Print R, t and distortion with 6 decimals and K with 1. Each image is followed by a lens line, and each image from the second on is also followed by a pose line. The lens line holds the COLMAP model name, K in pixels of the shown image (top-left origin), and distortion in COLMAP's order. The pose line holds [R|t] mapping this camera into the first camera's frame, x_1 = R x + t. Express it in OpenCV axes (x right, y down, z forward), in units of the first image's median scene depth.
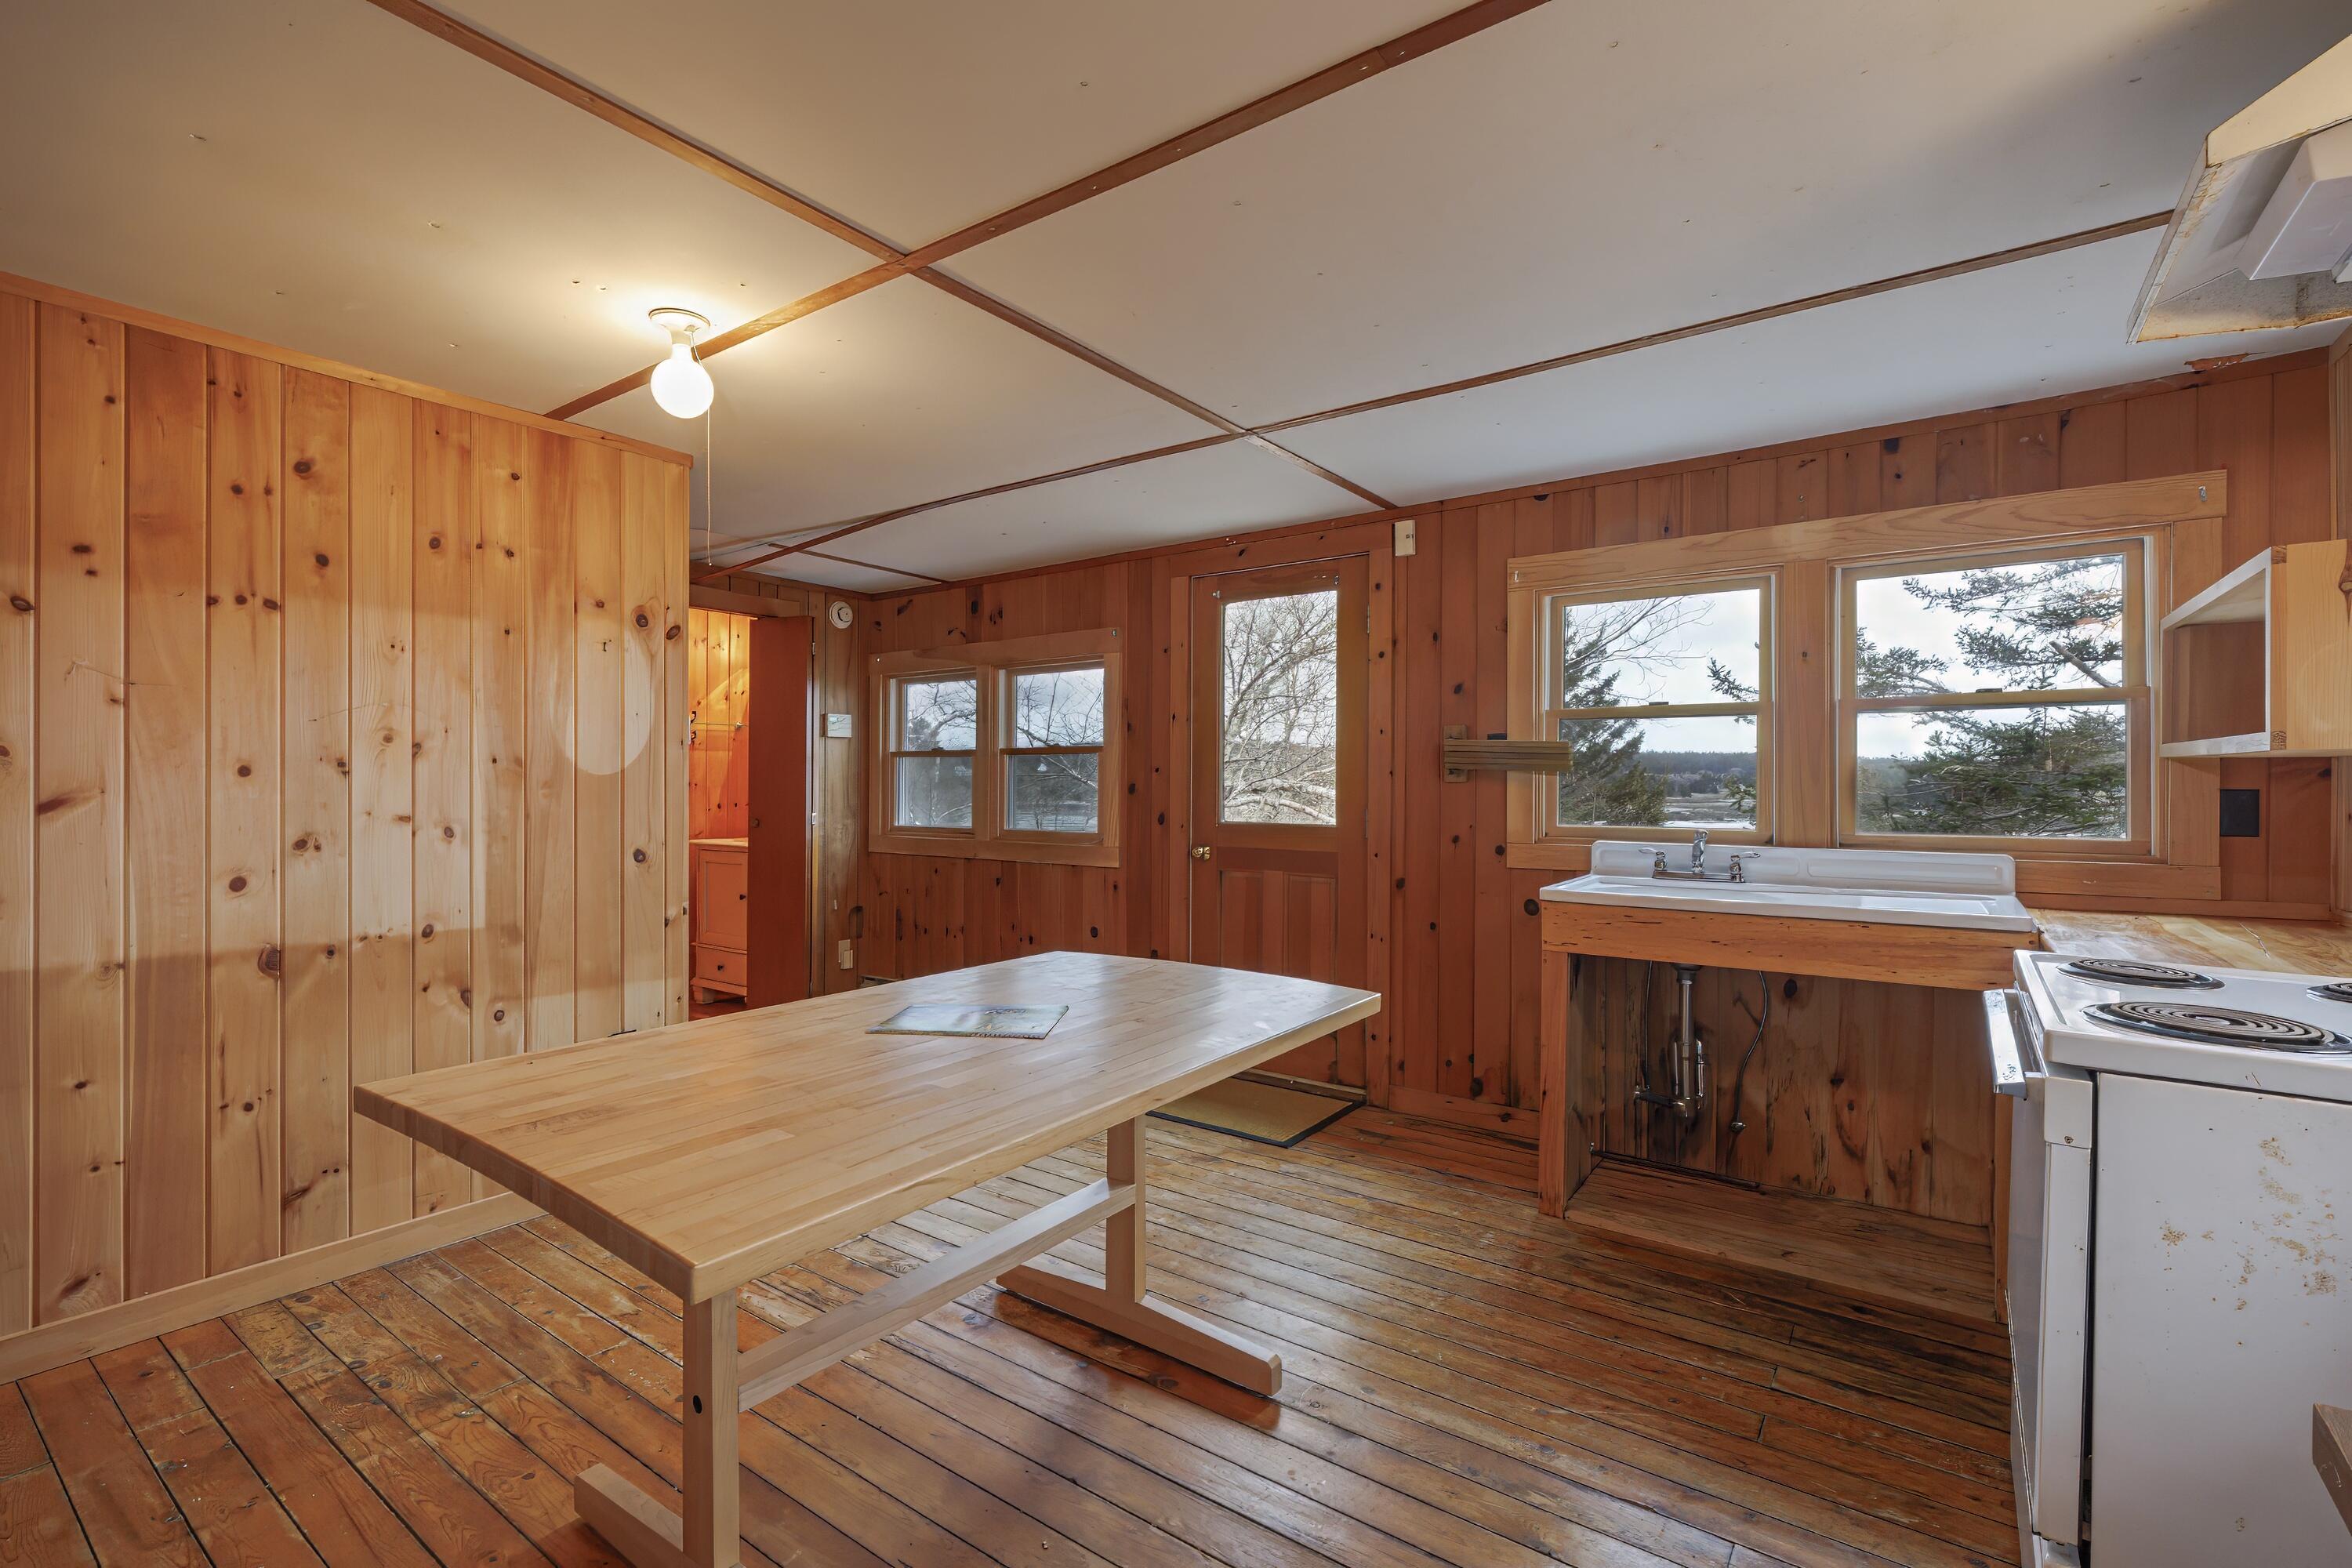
lens RADIAL K [[1044.3, 0, 1176.0], [0, 1044.3, 784.0], [0, 0, 1]] dist [0.014437, -0.011453]
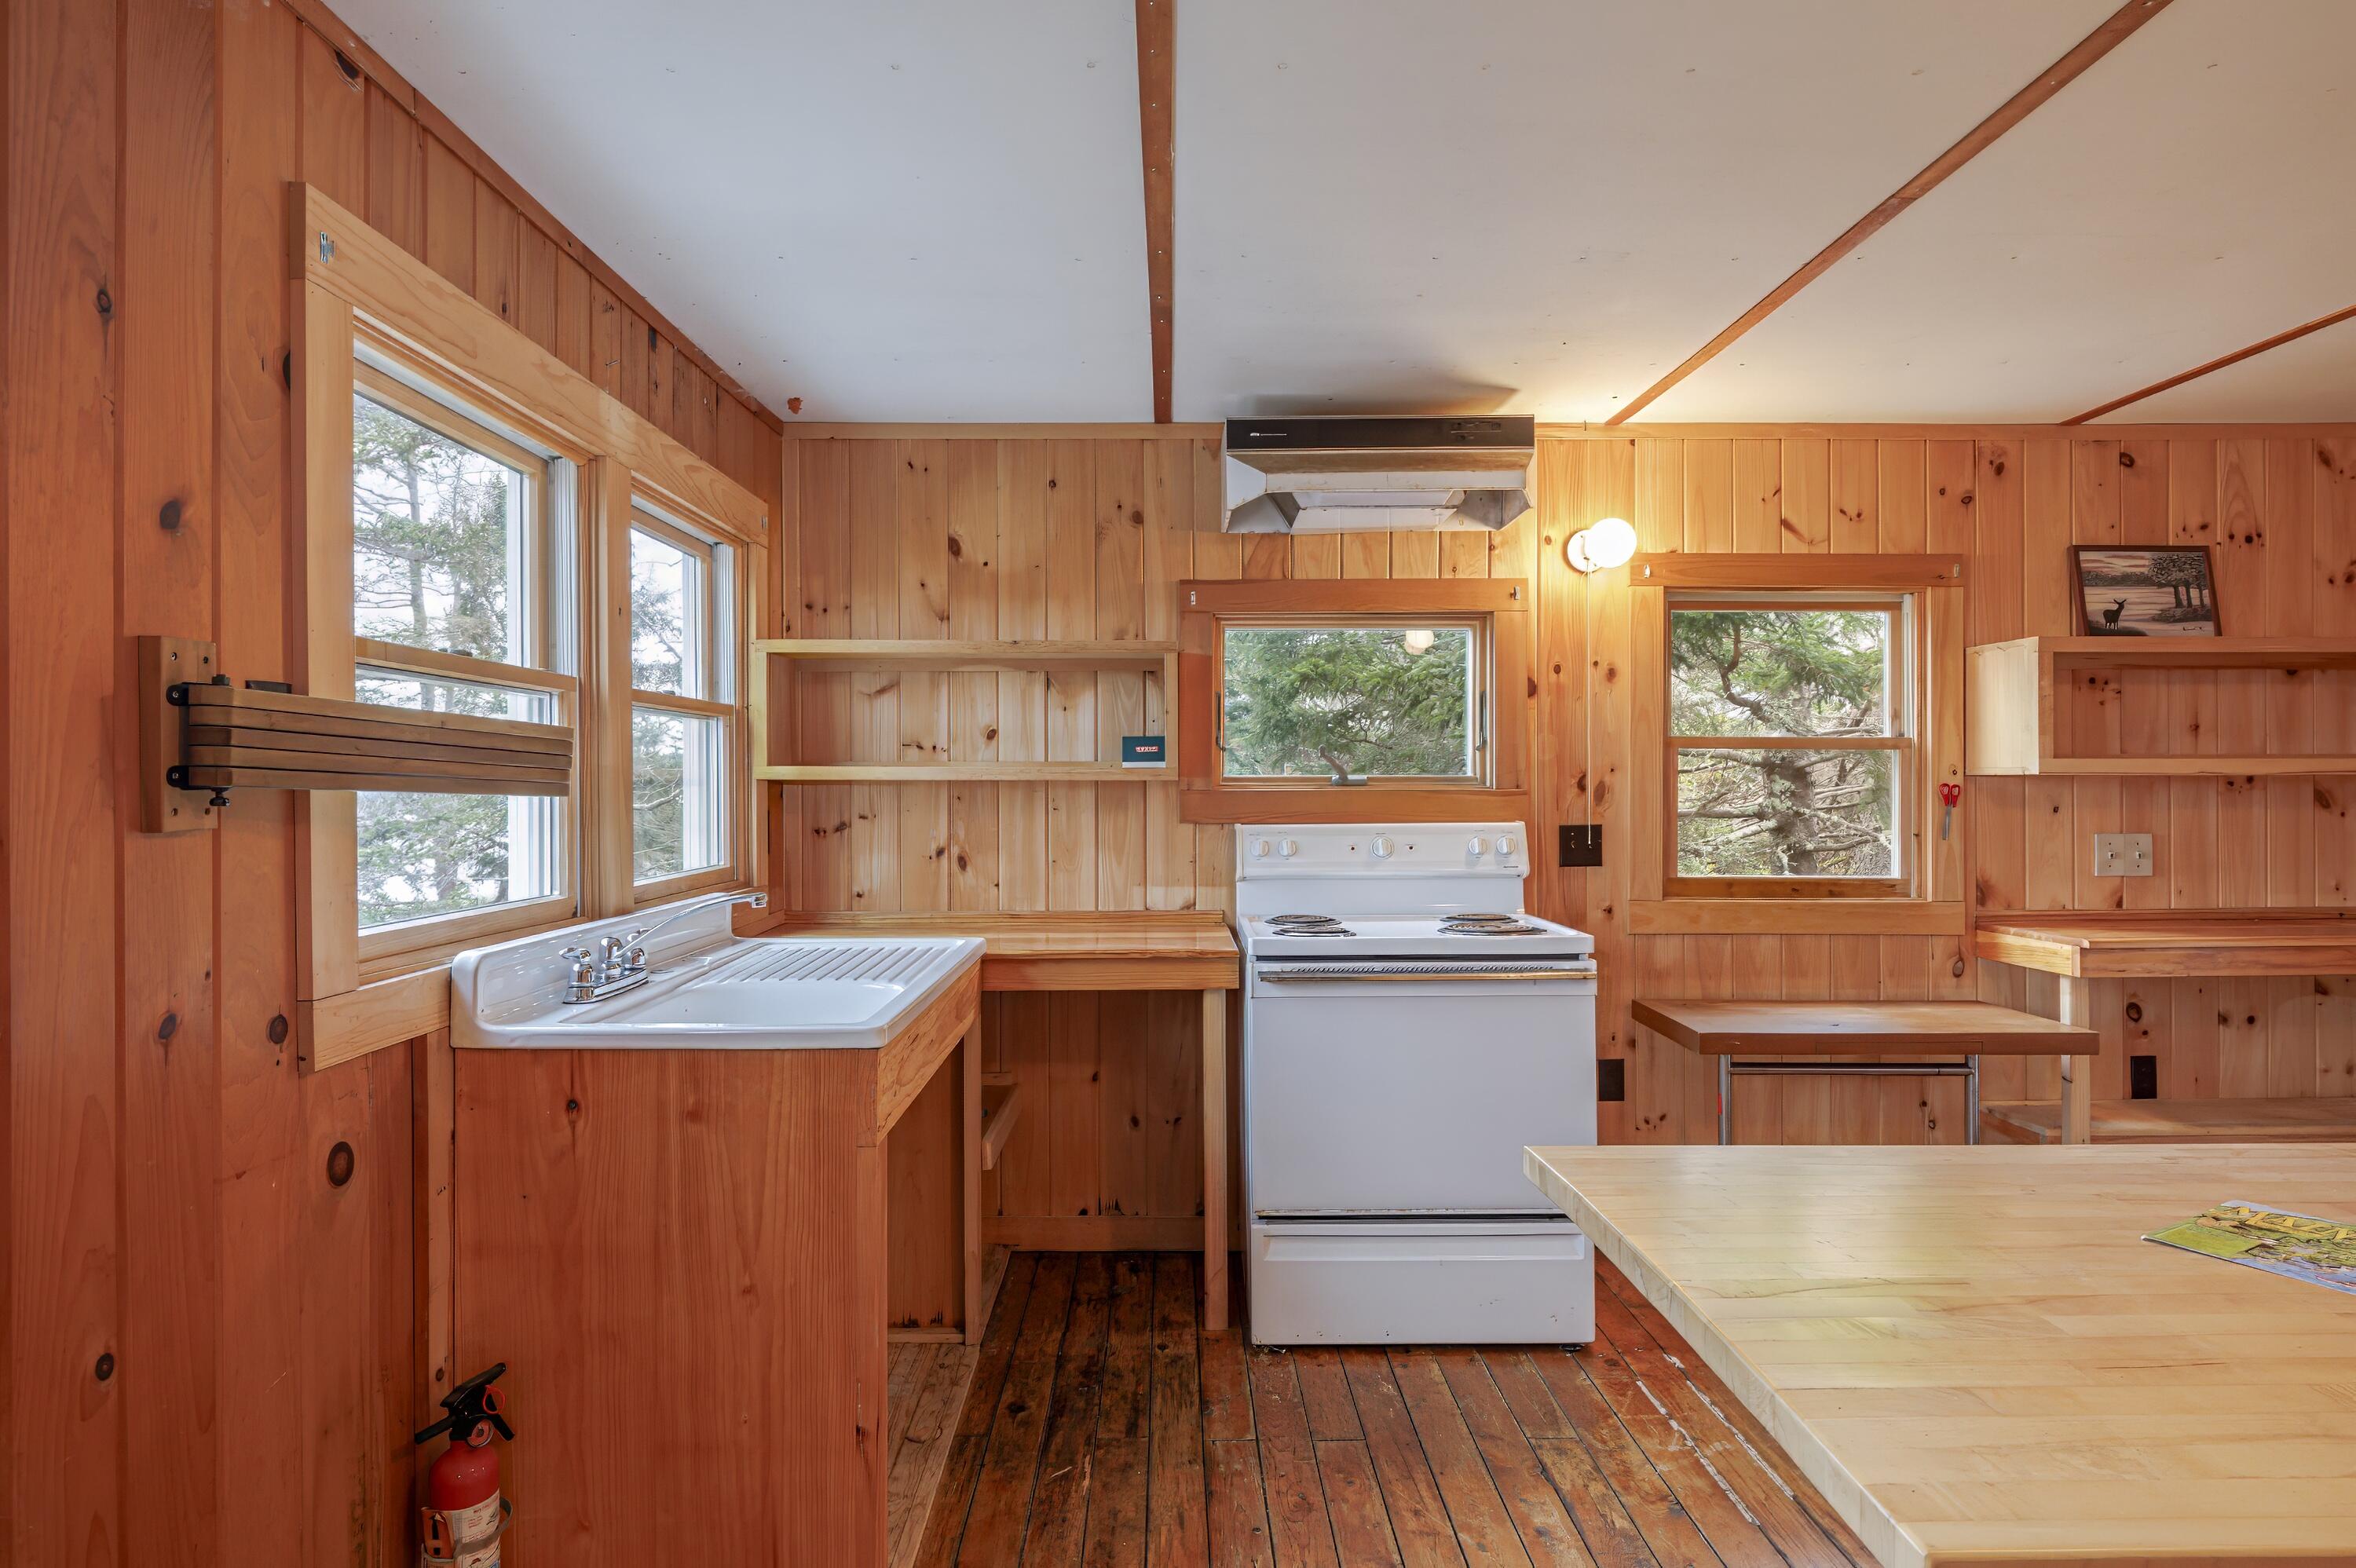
lens RADIAL K [[1288.6, 0, 1178.0], [0, 1288.6, 784.0], [0, 0, 1]] dist [0.002801, -0.001354]
pose [[-0.592530, 0.001973, 0.805546, -0.197520], [0.005428, 0.999984, 0.001543, -0.014618], [-0.805530, 0.005287, -0.592531, 1.017739]]
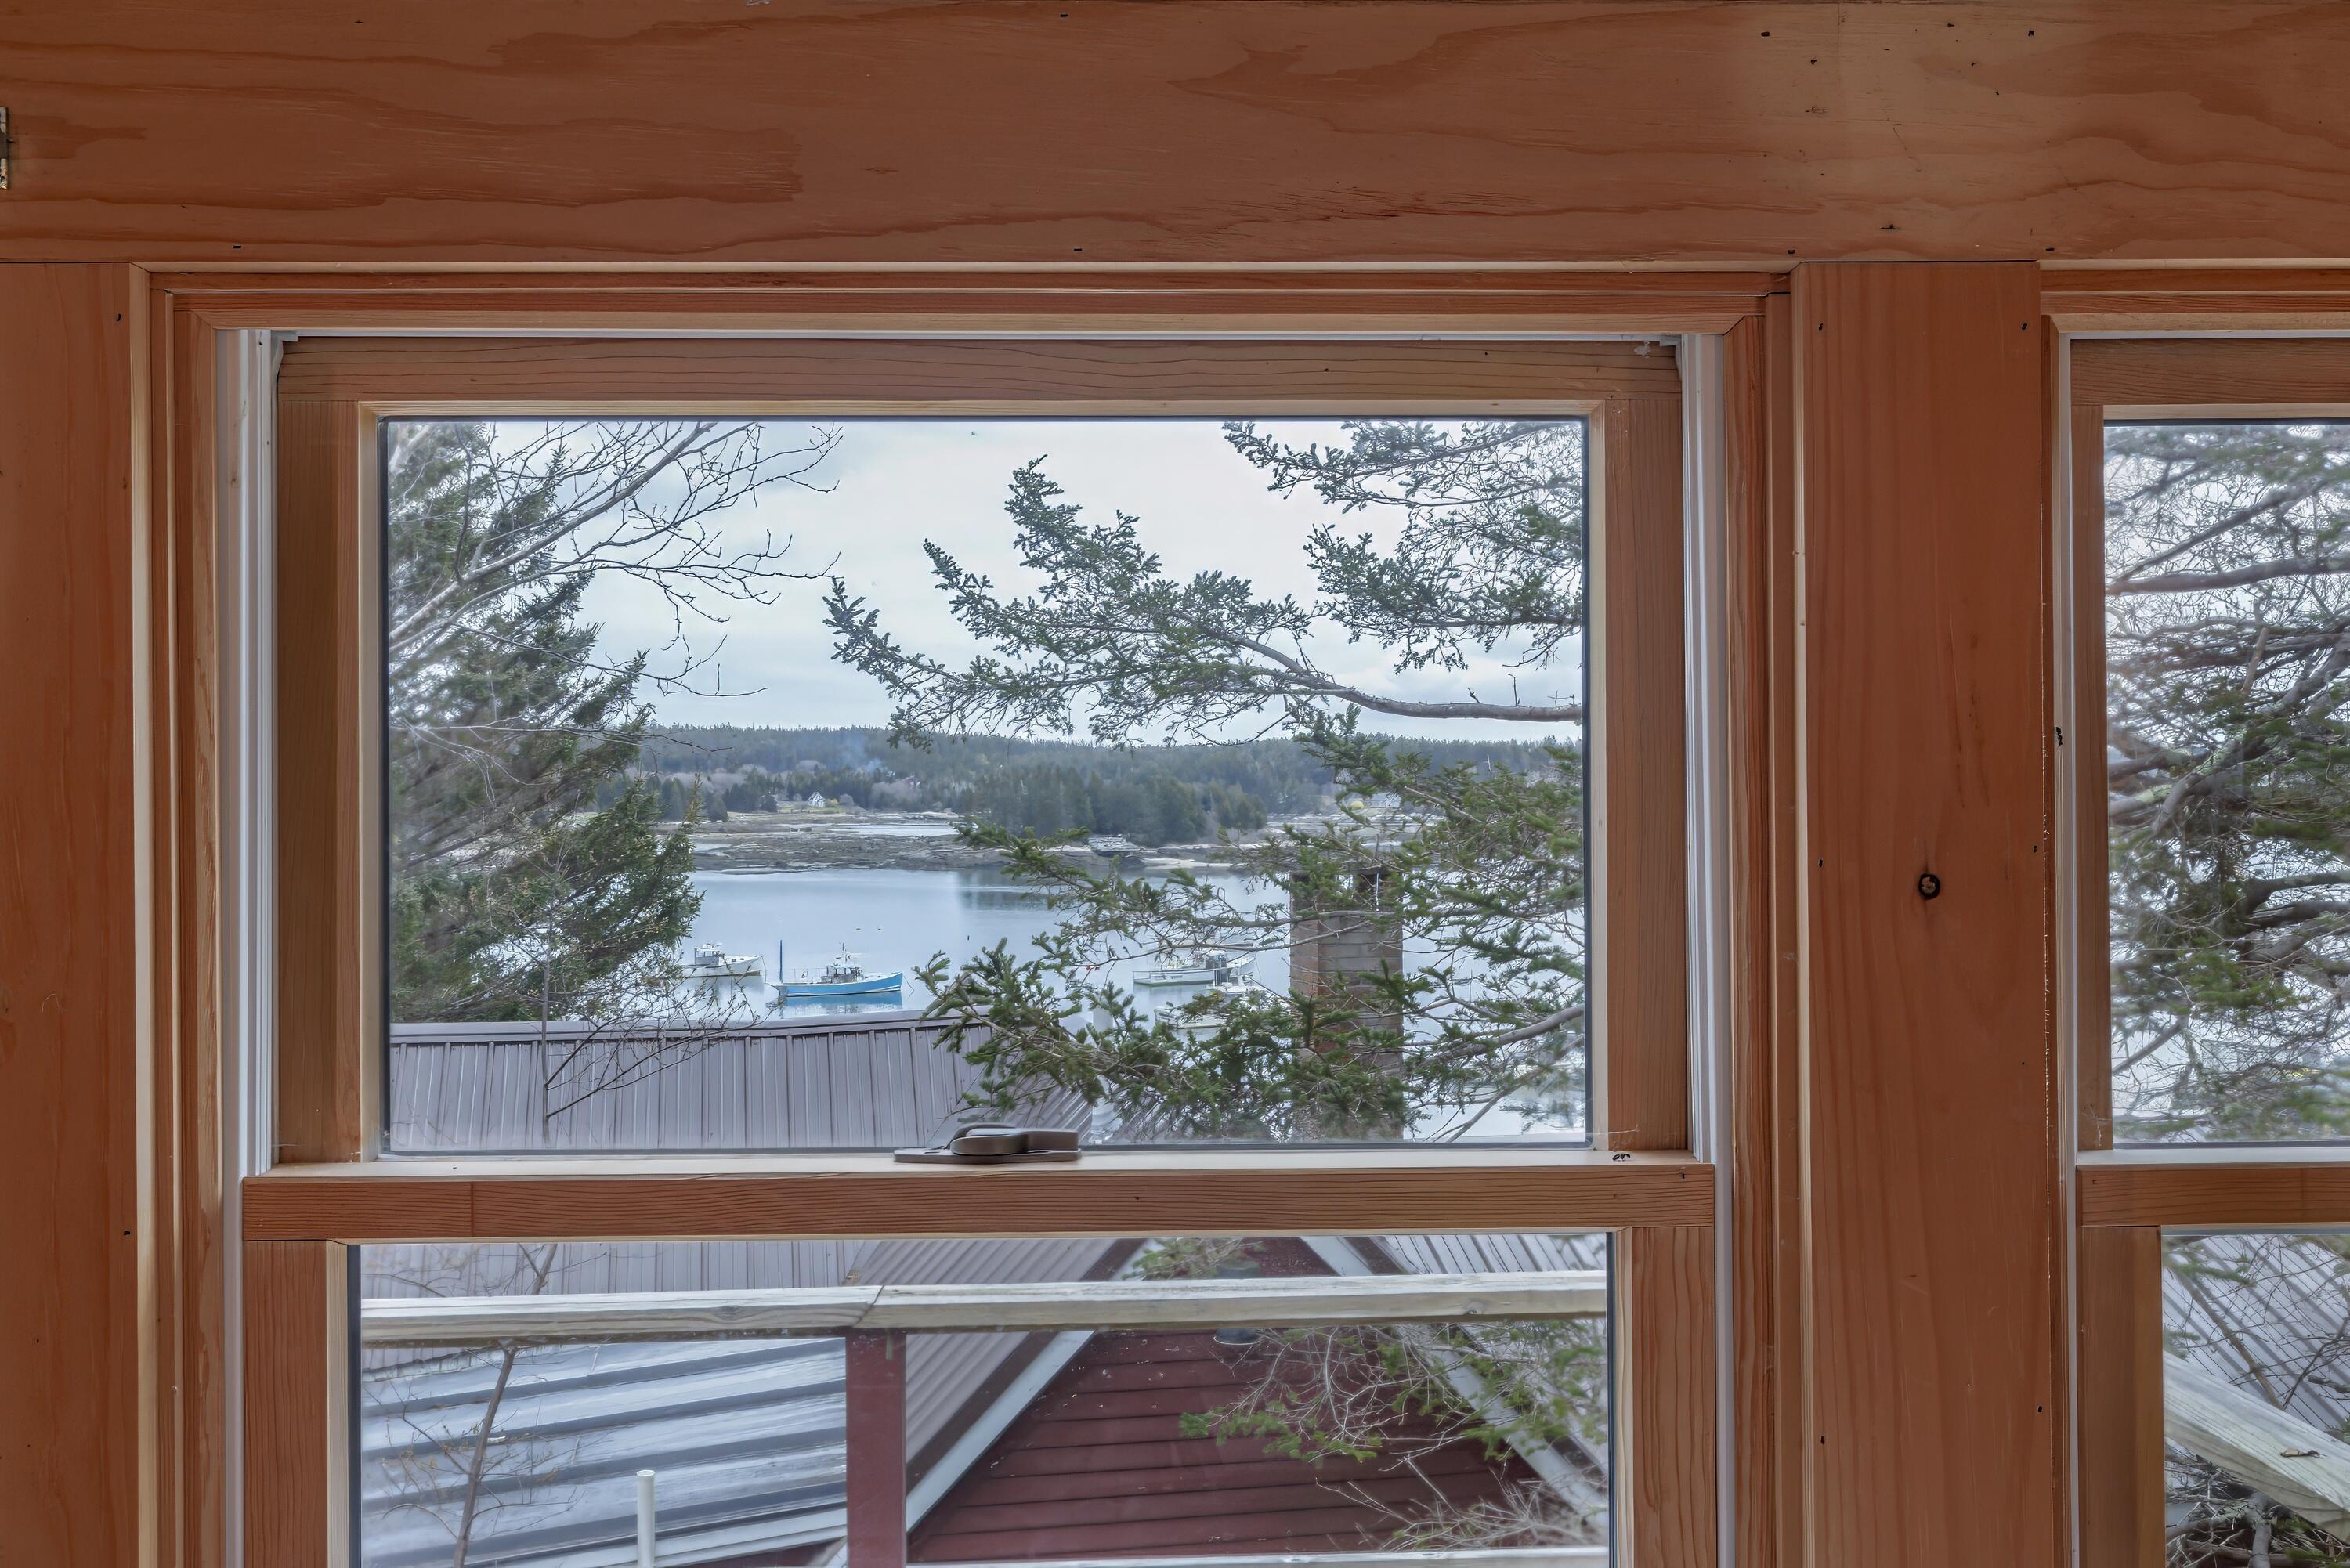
lens RADIAL K [[2324.6, 0, 1175.0], [0, 2324.6, 784.0], [0, 0, 1]] dist [-0.012756, 0.008197]
pose [[0.796979, -0.007200, 0.603964, 0.266099], [0.009412, 0.999956, -0.000498, -0.118176], [-0.603934, 0.006081, 0.797012, 0.682863]]
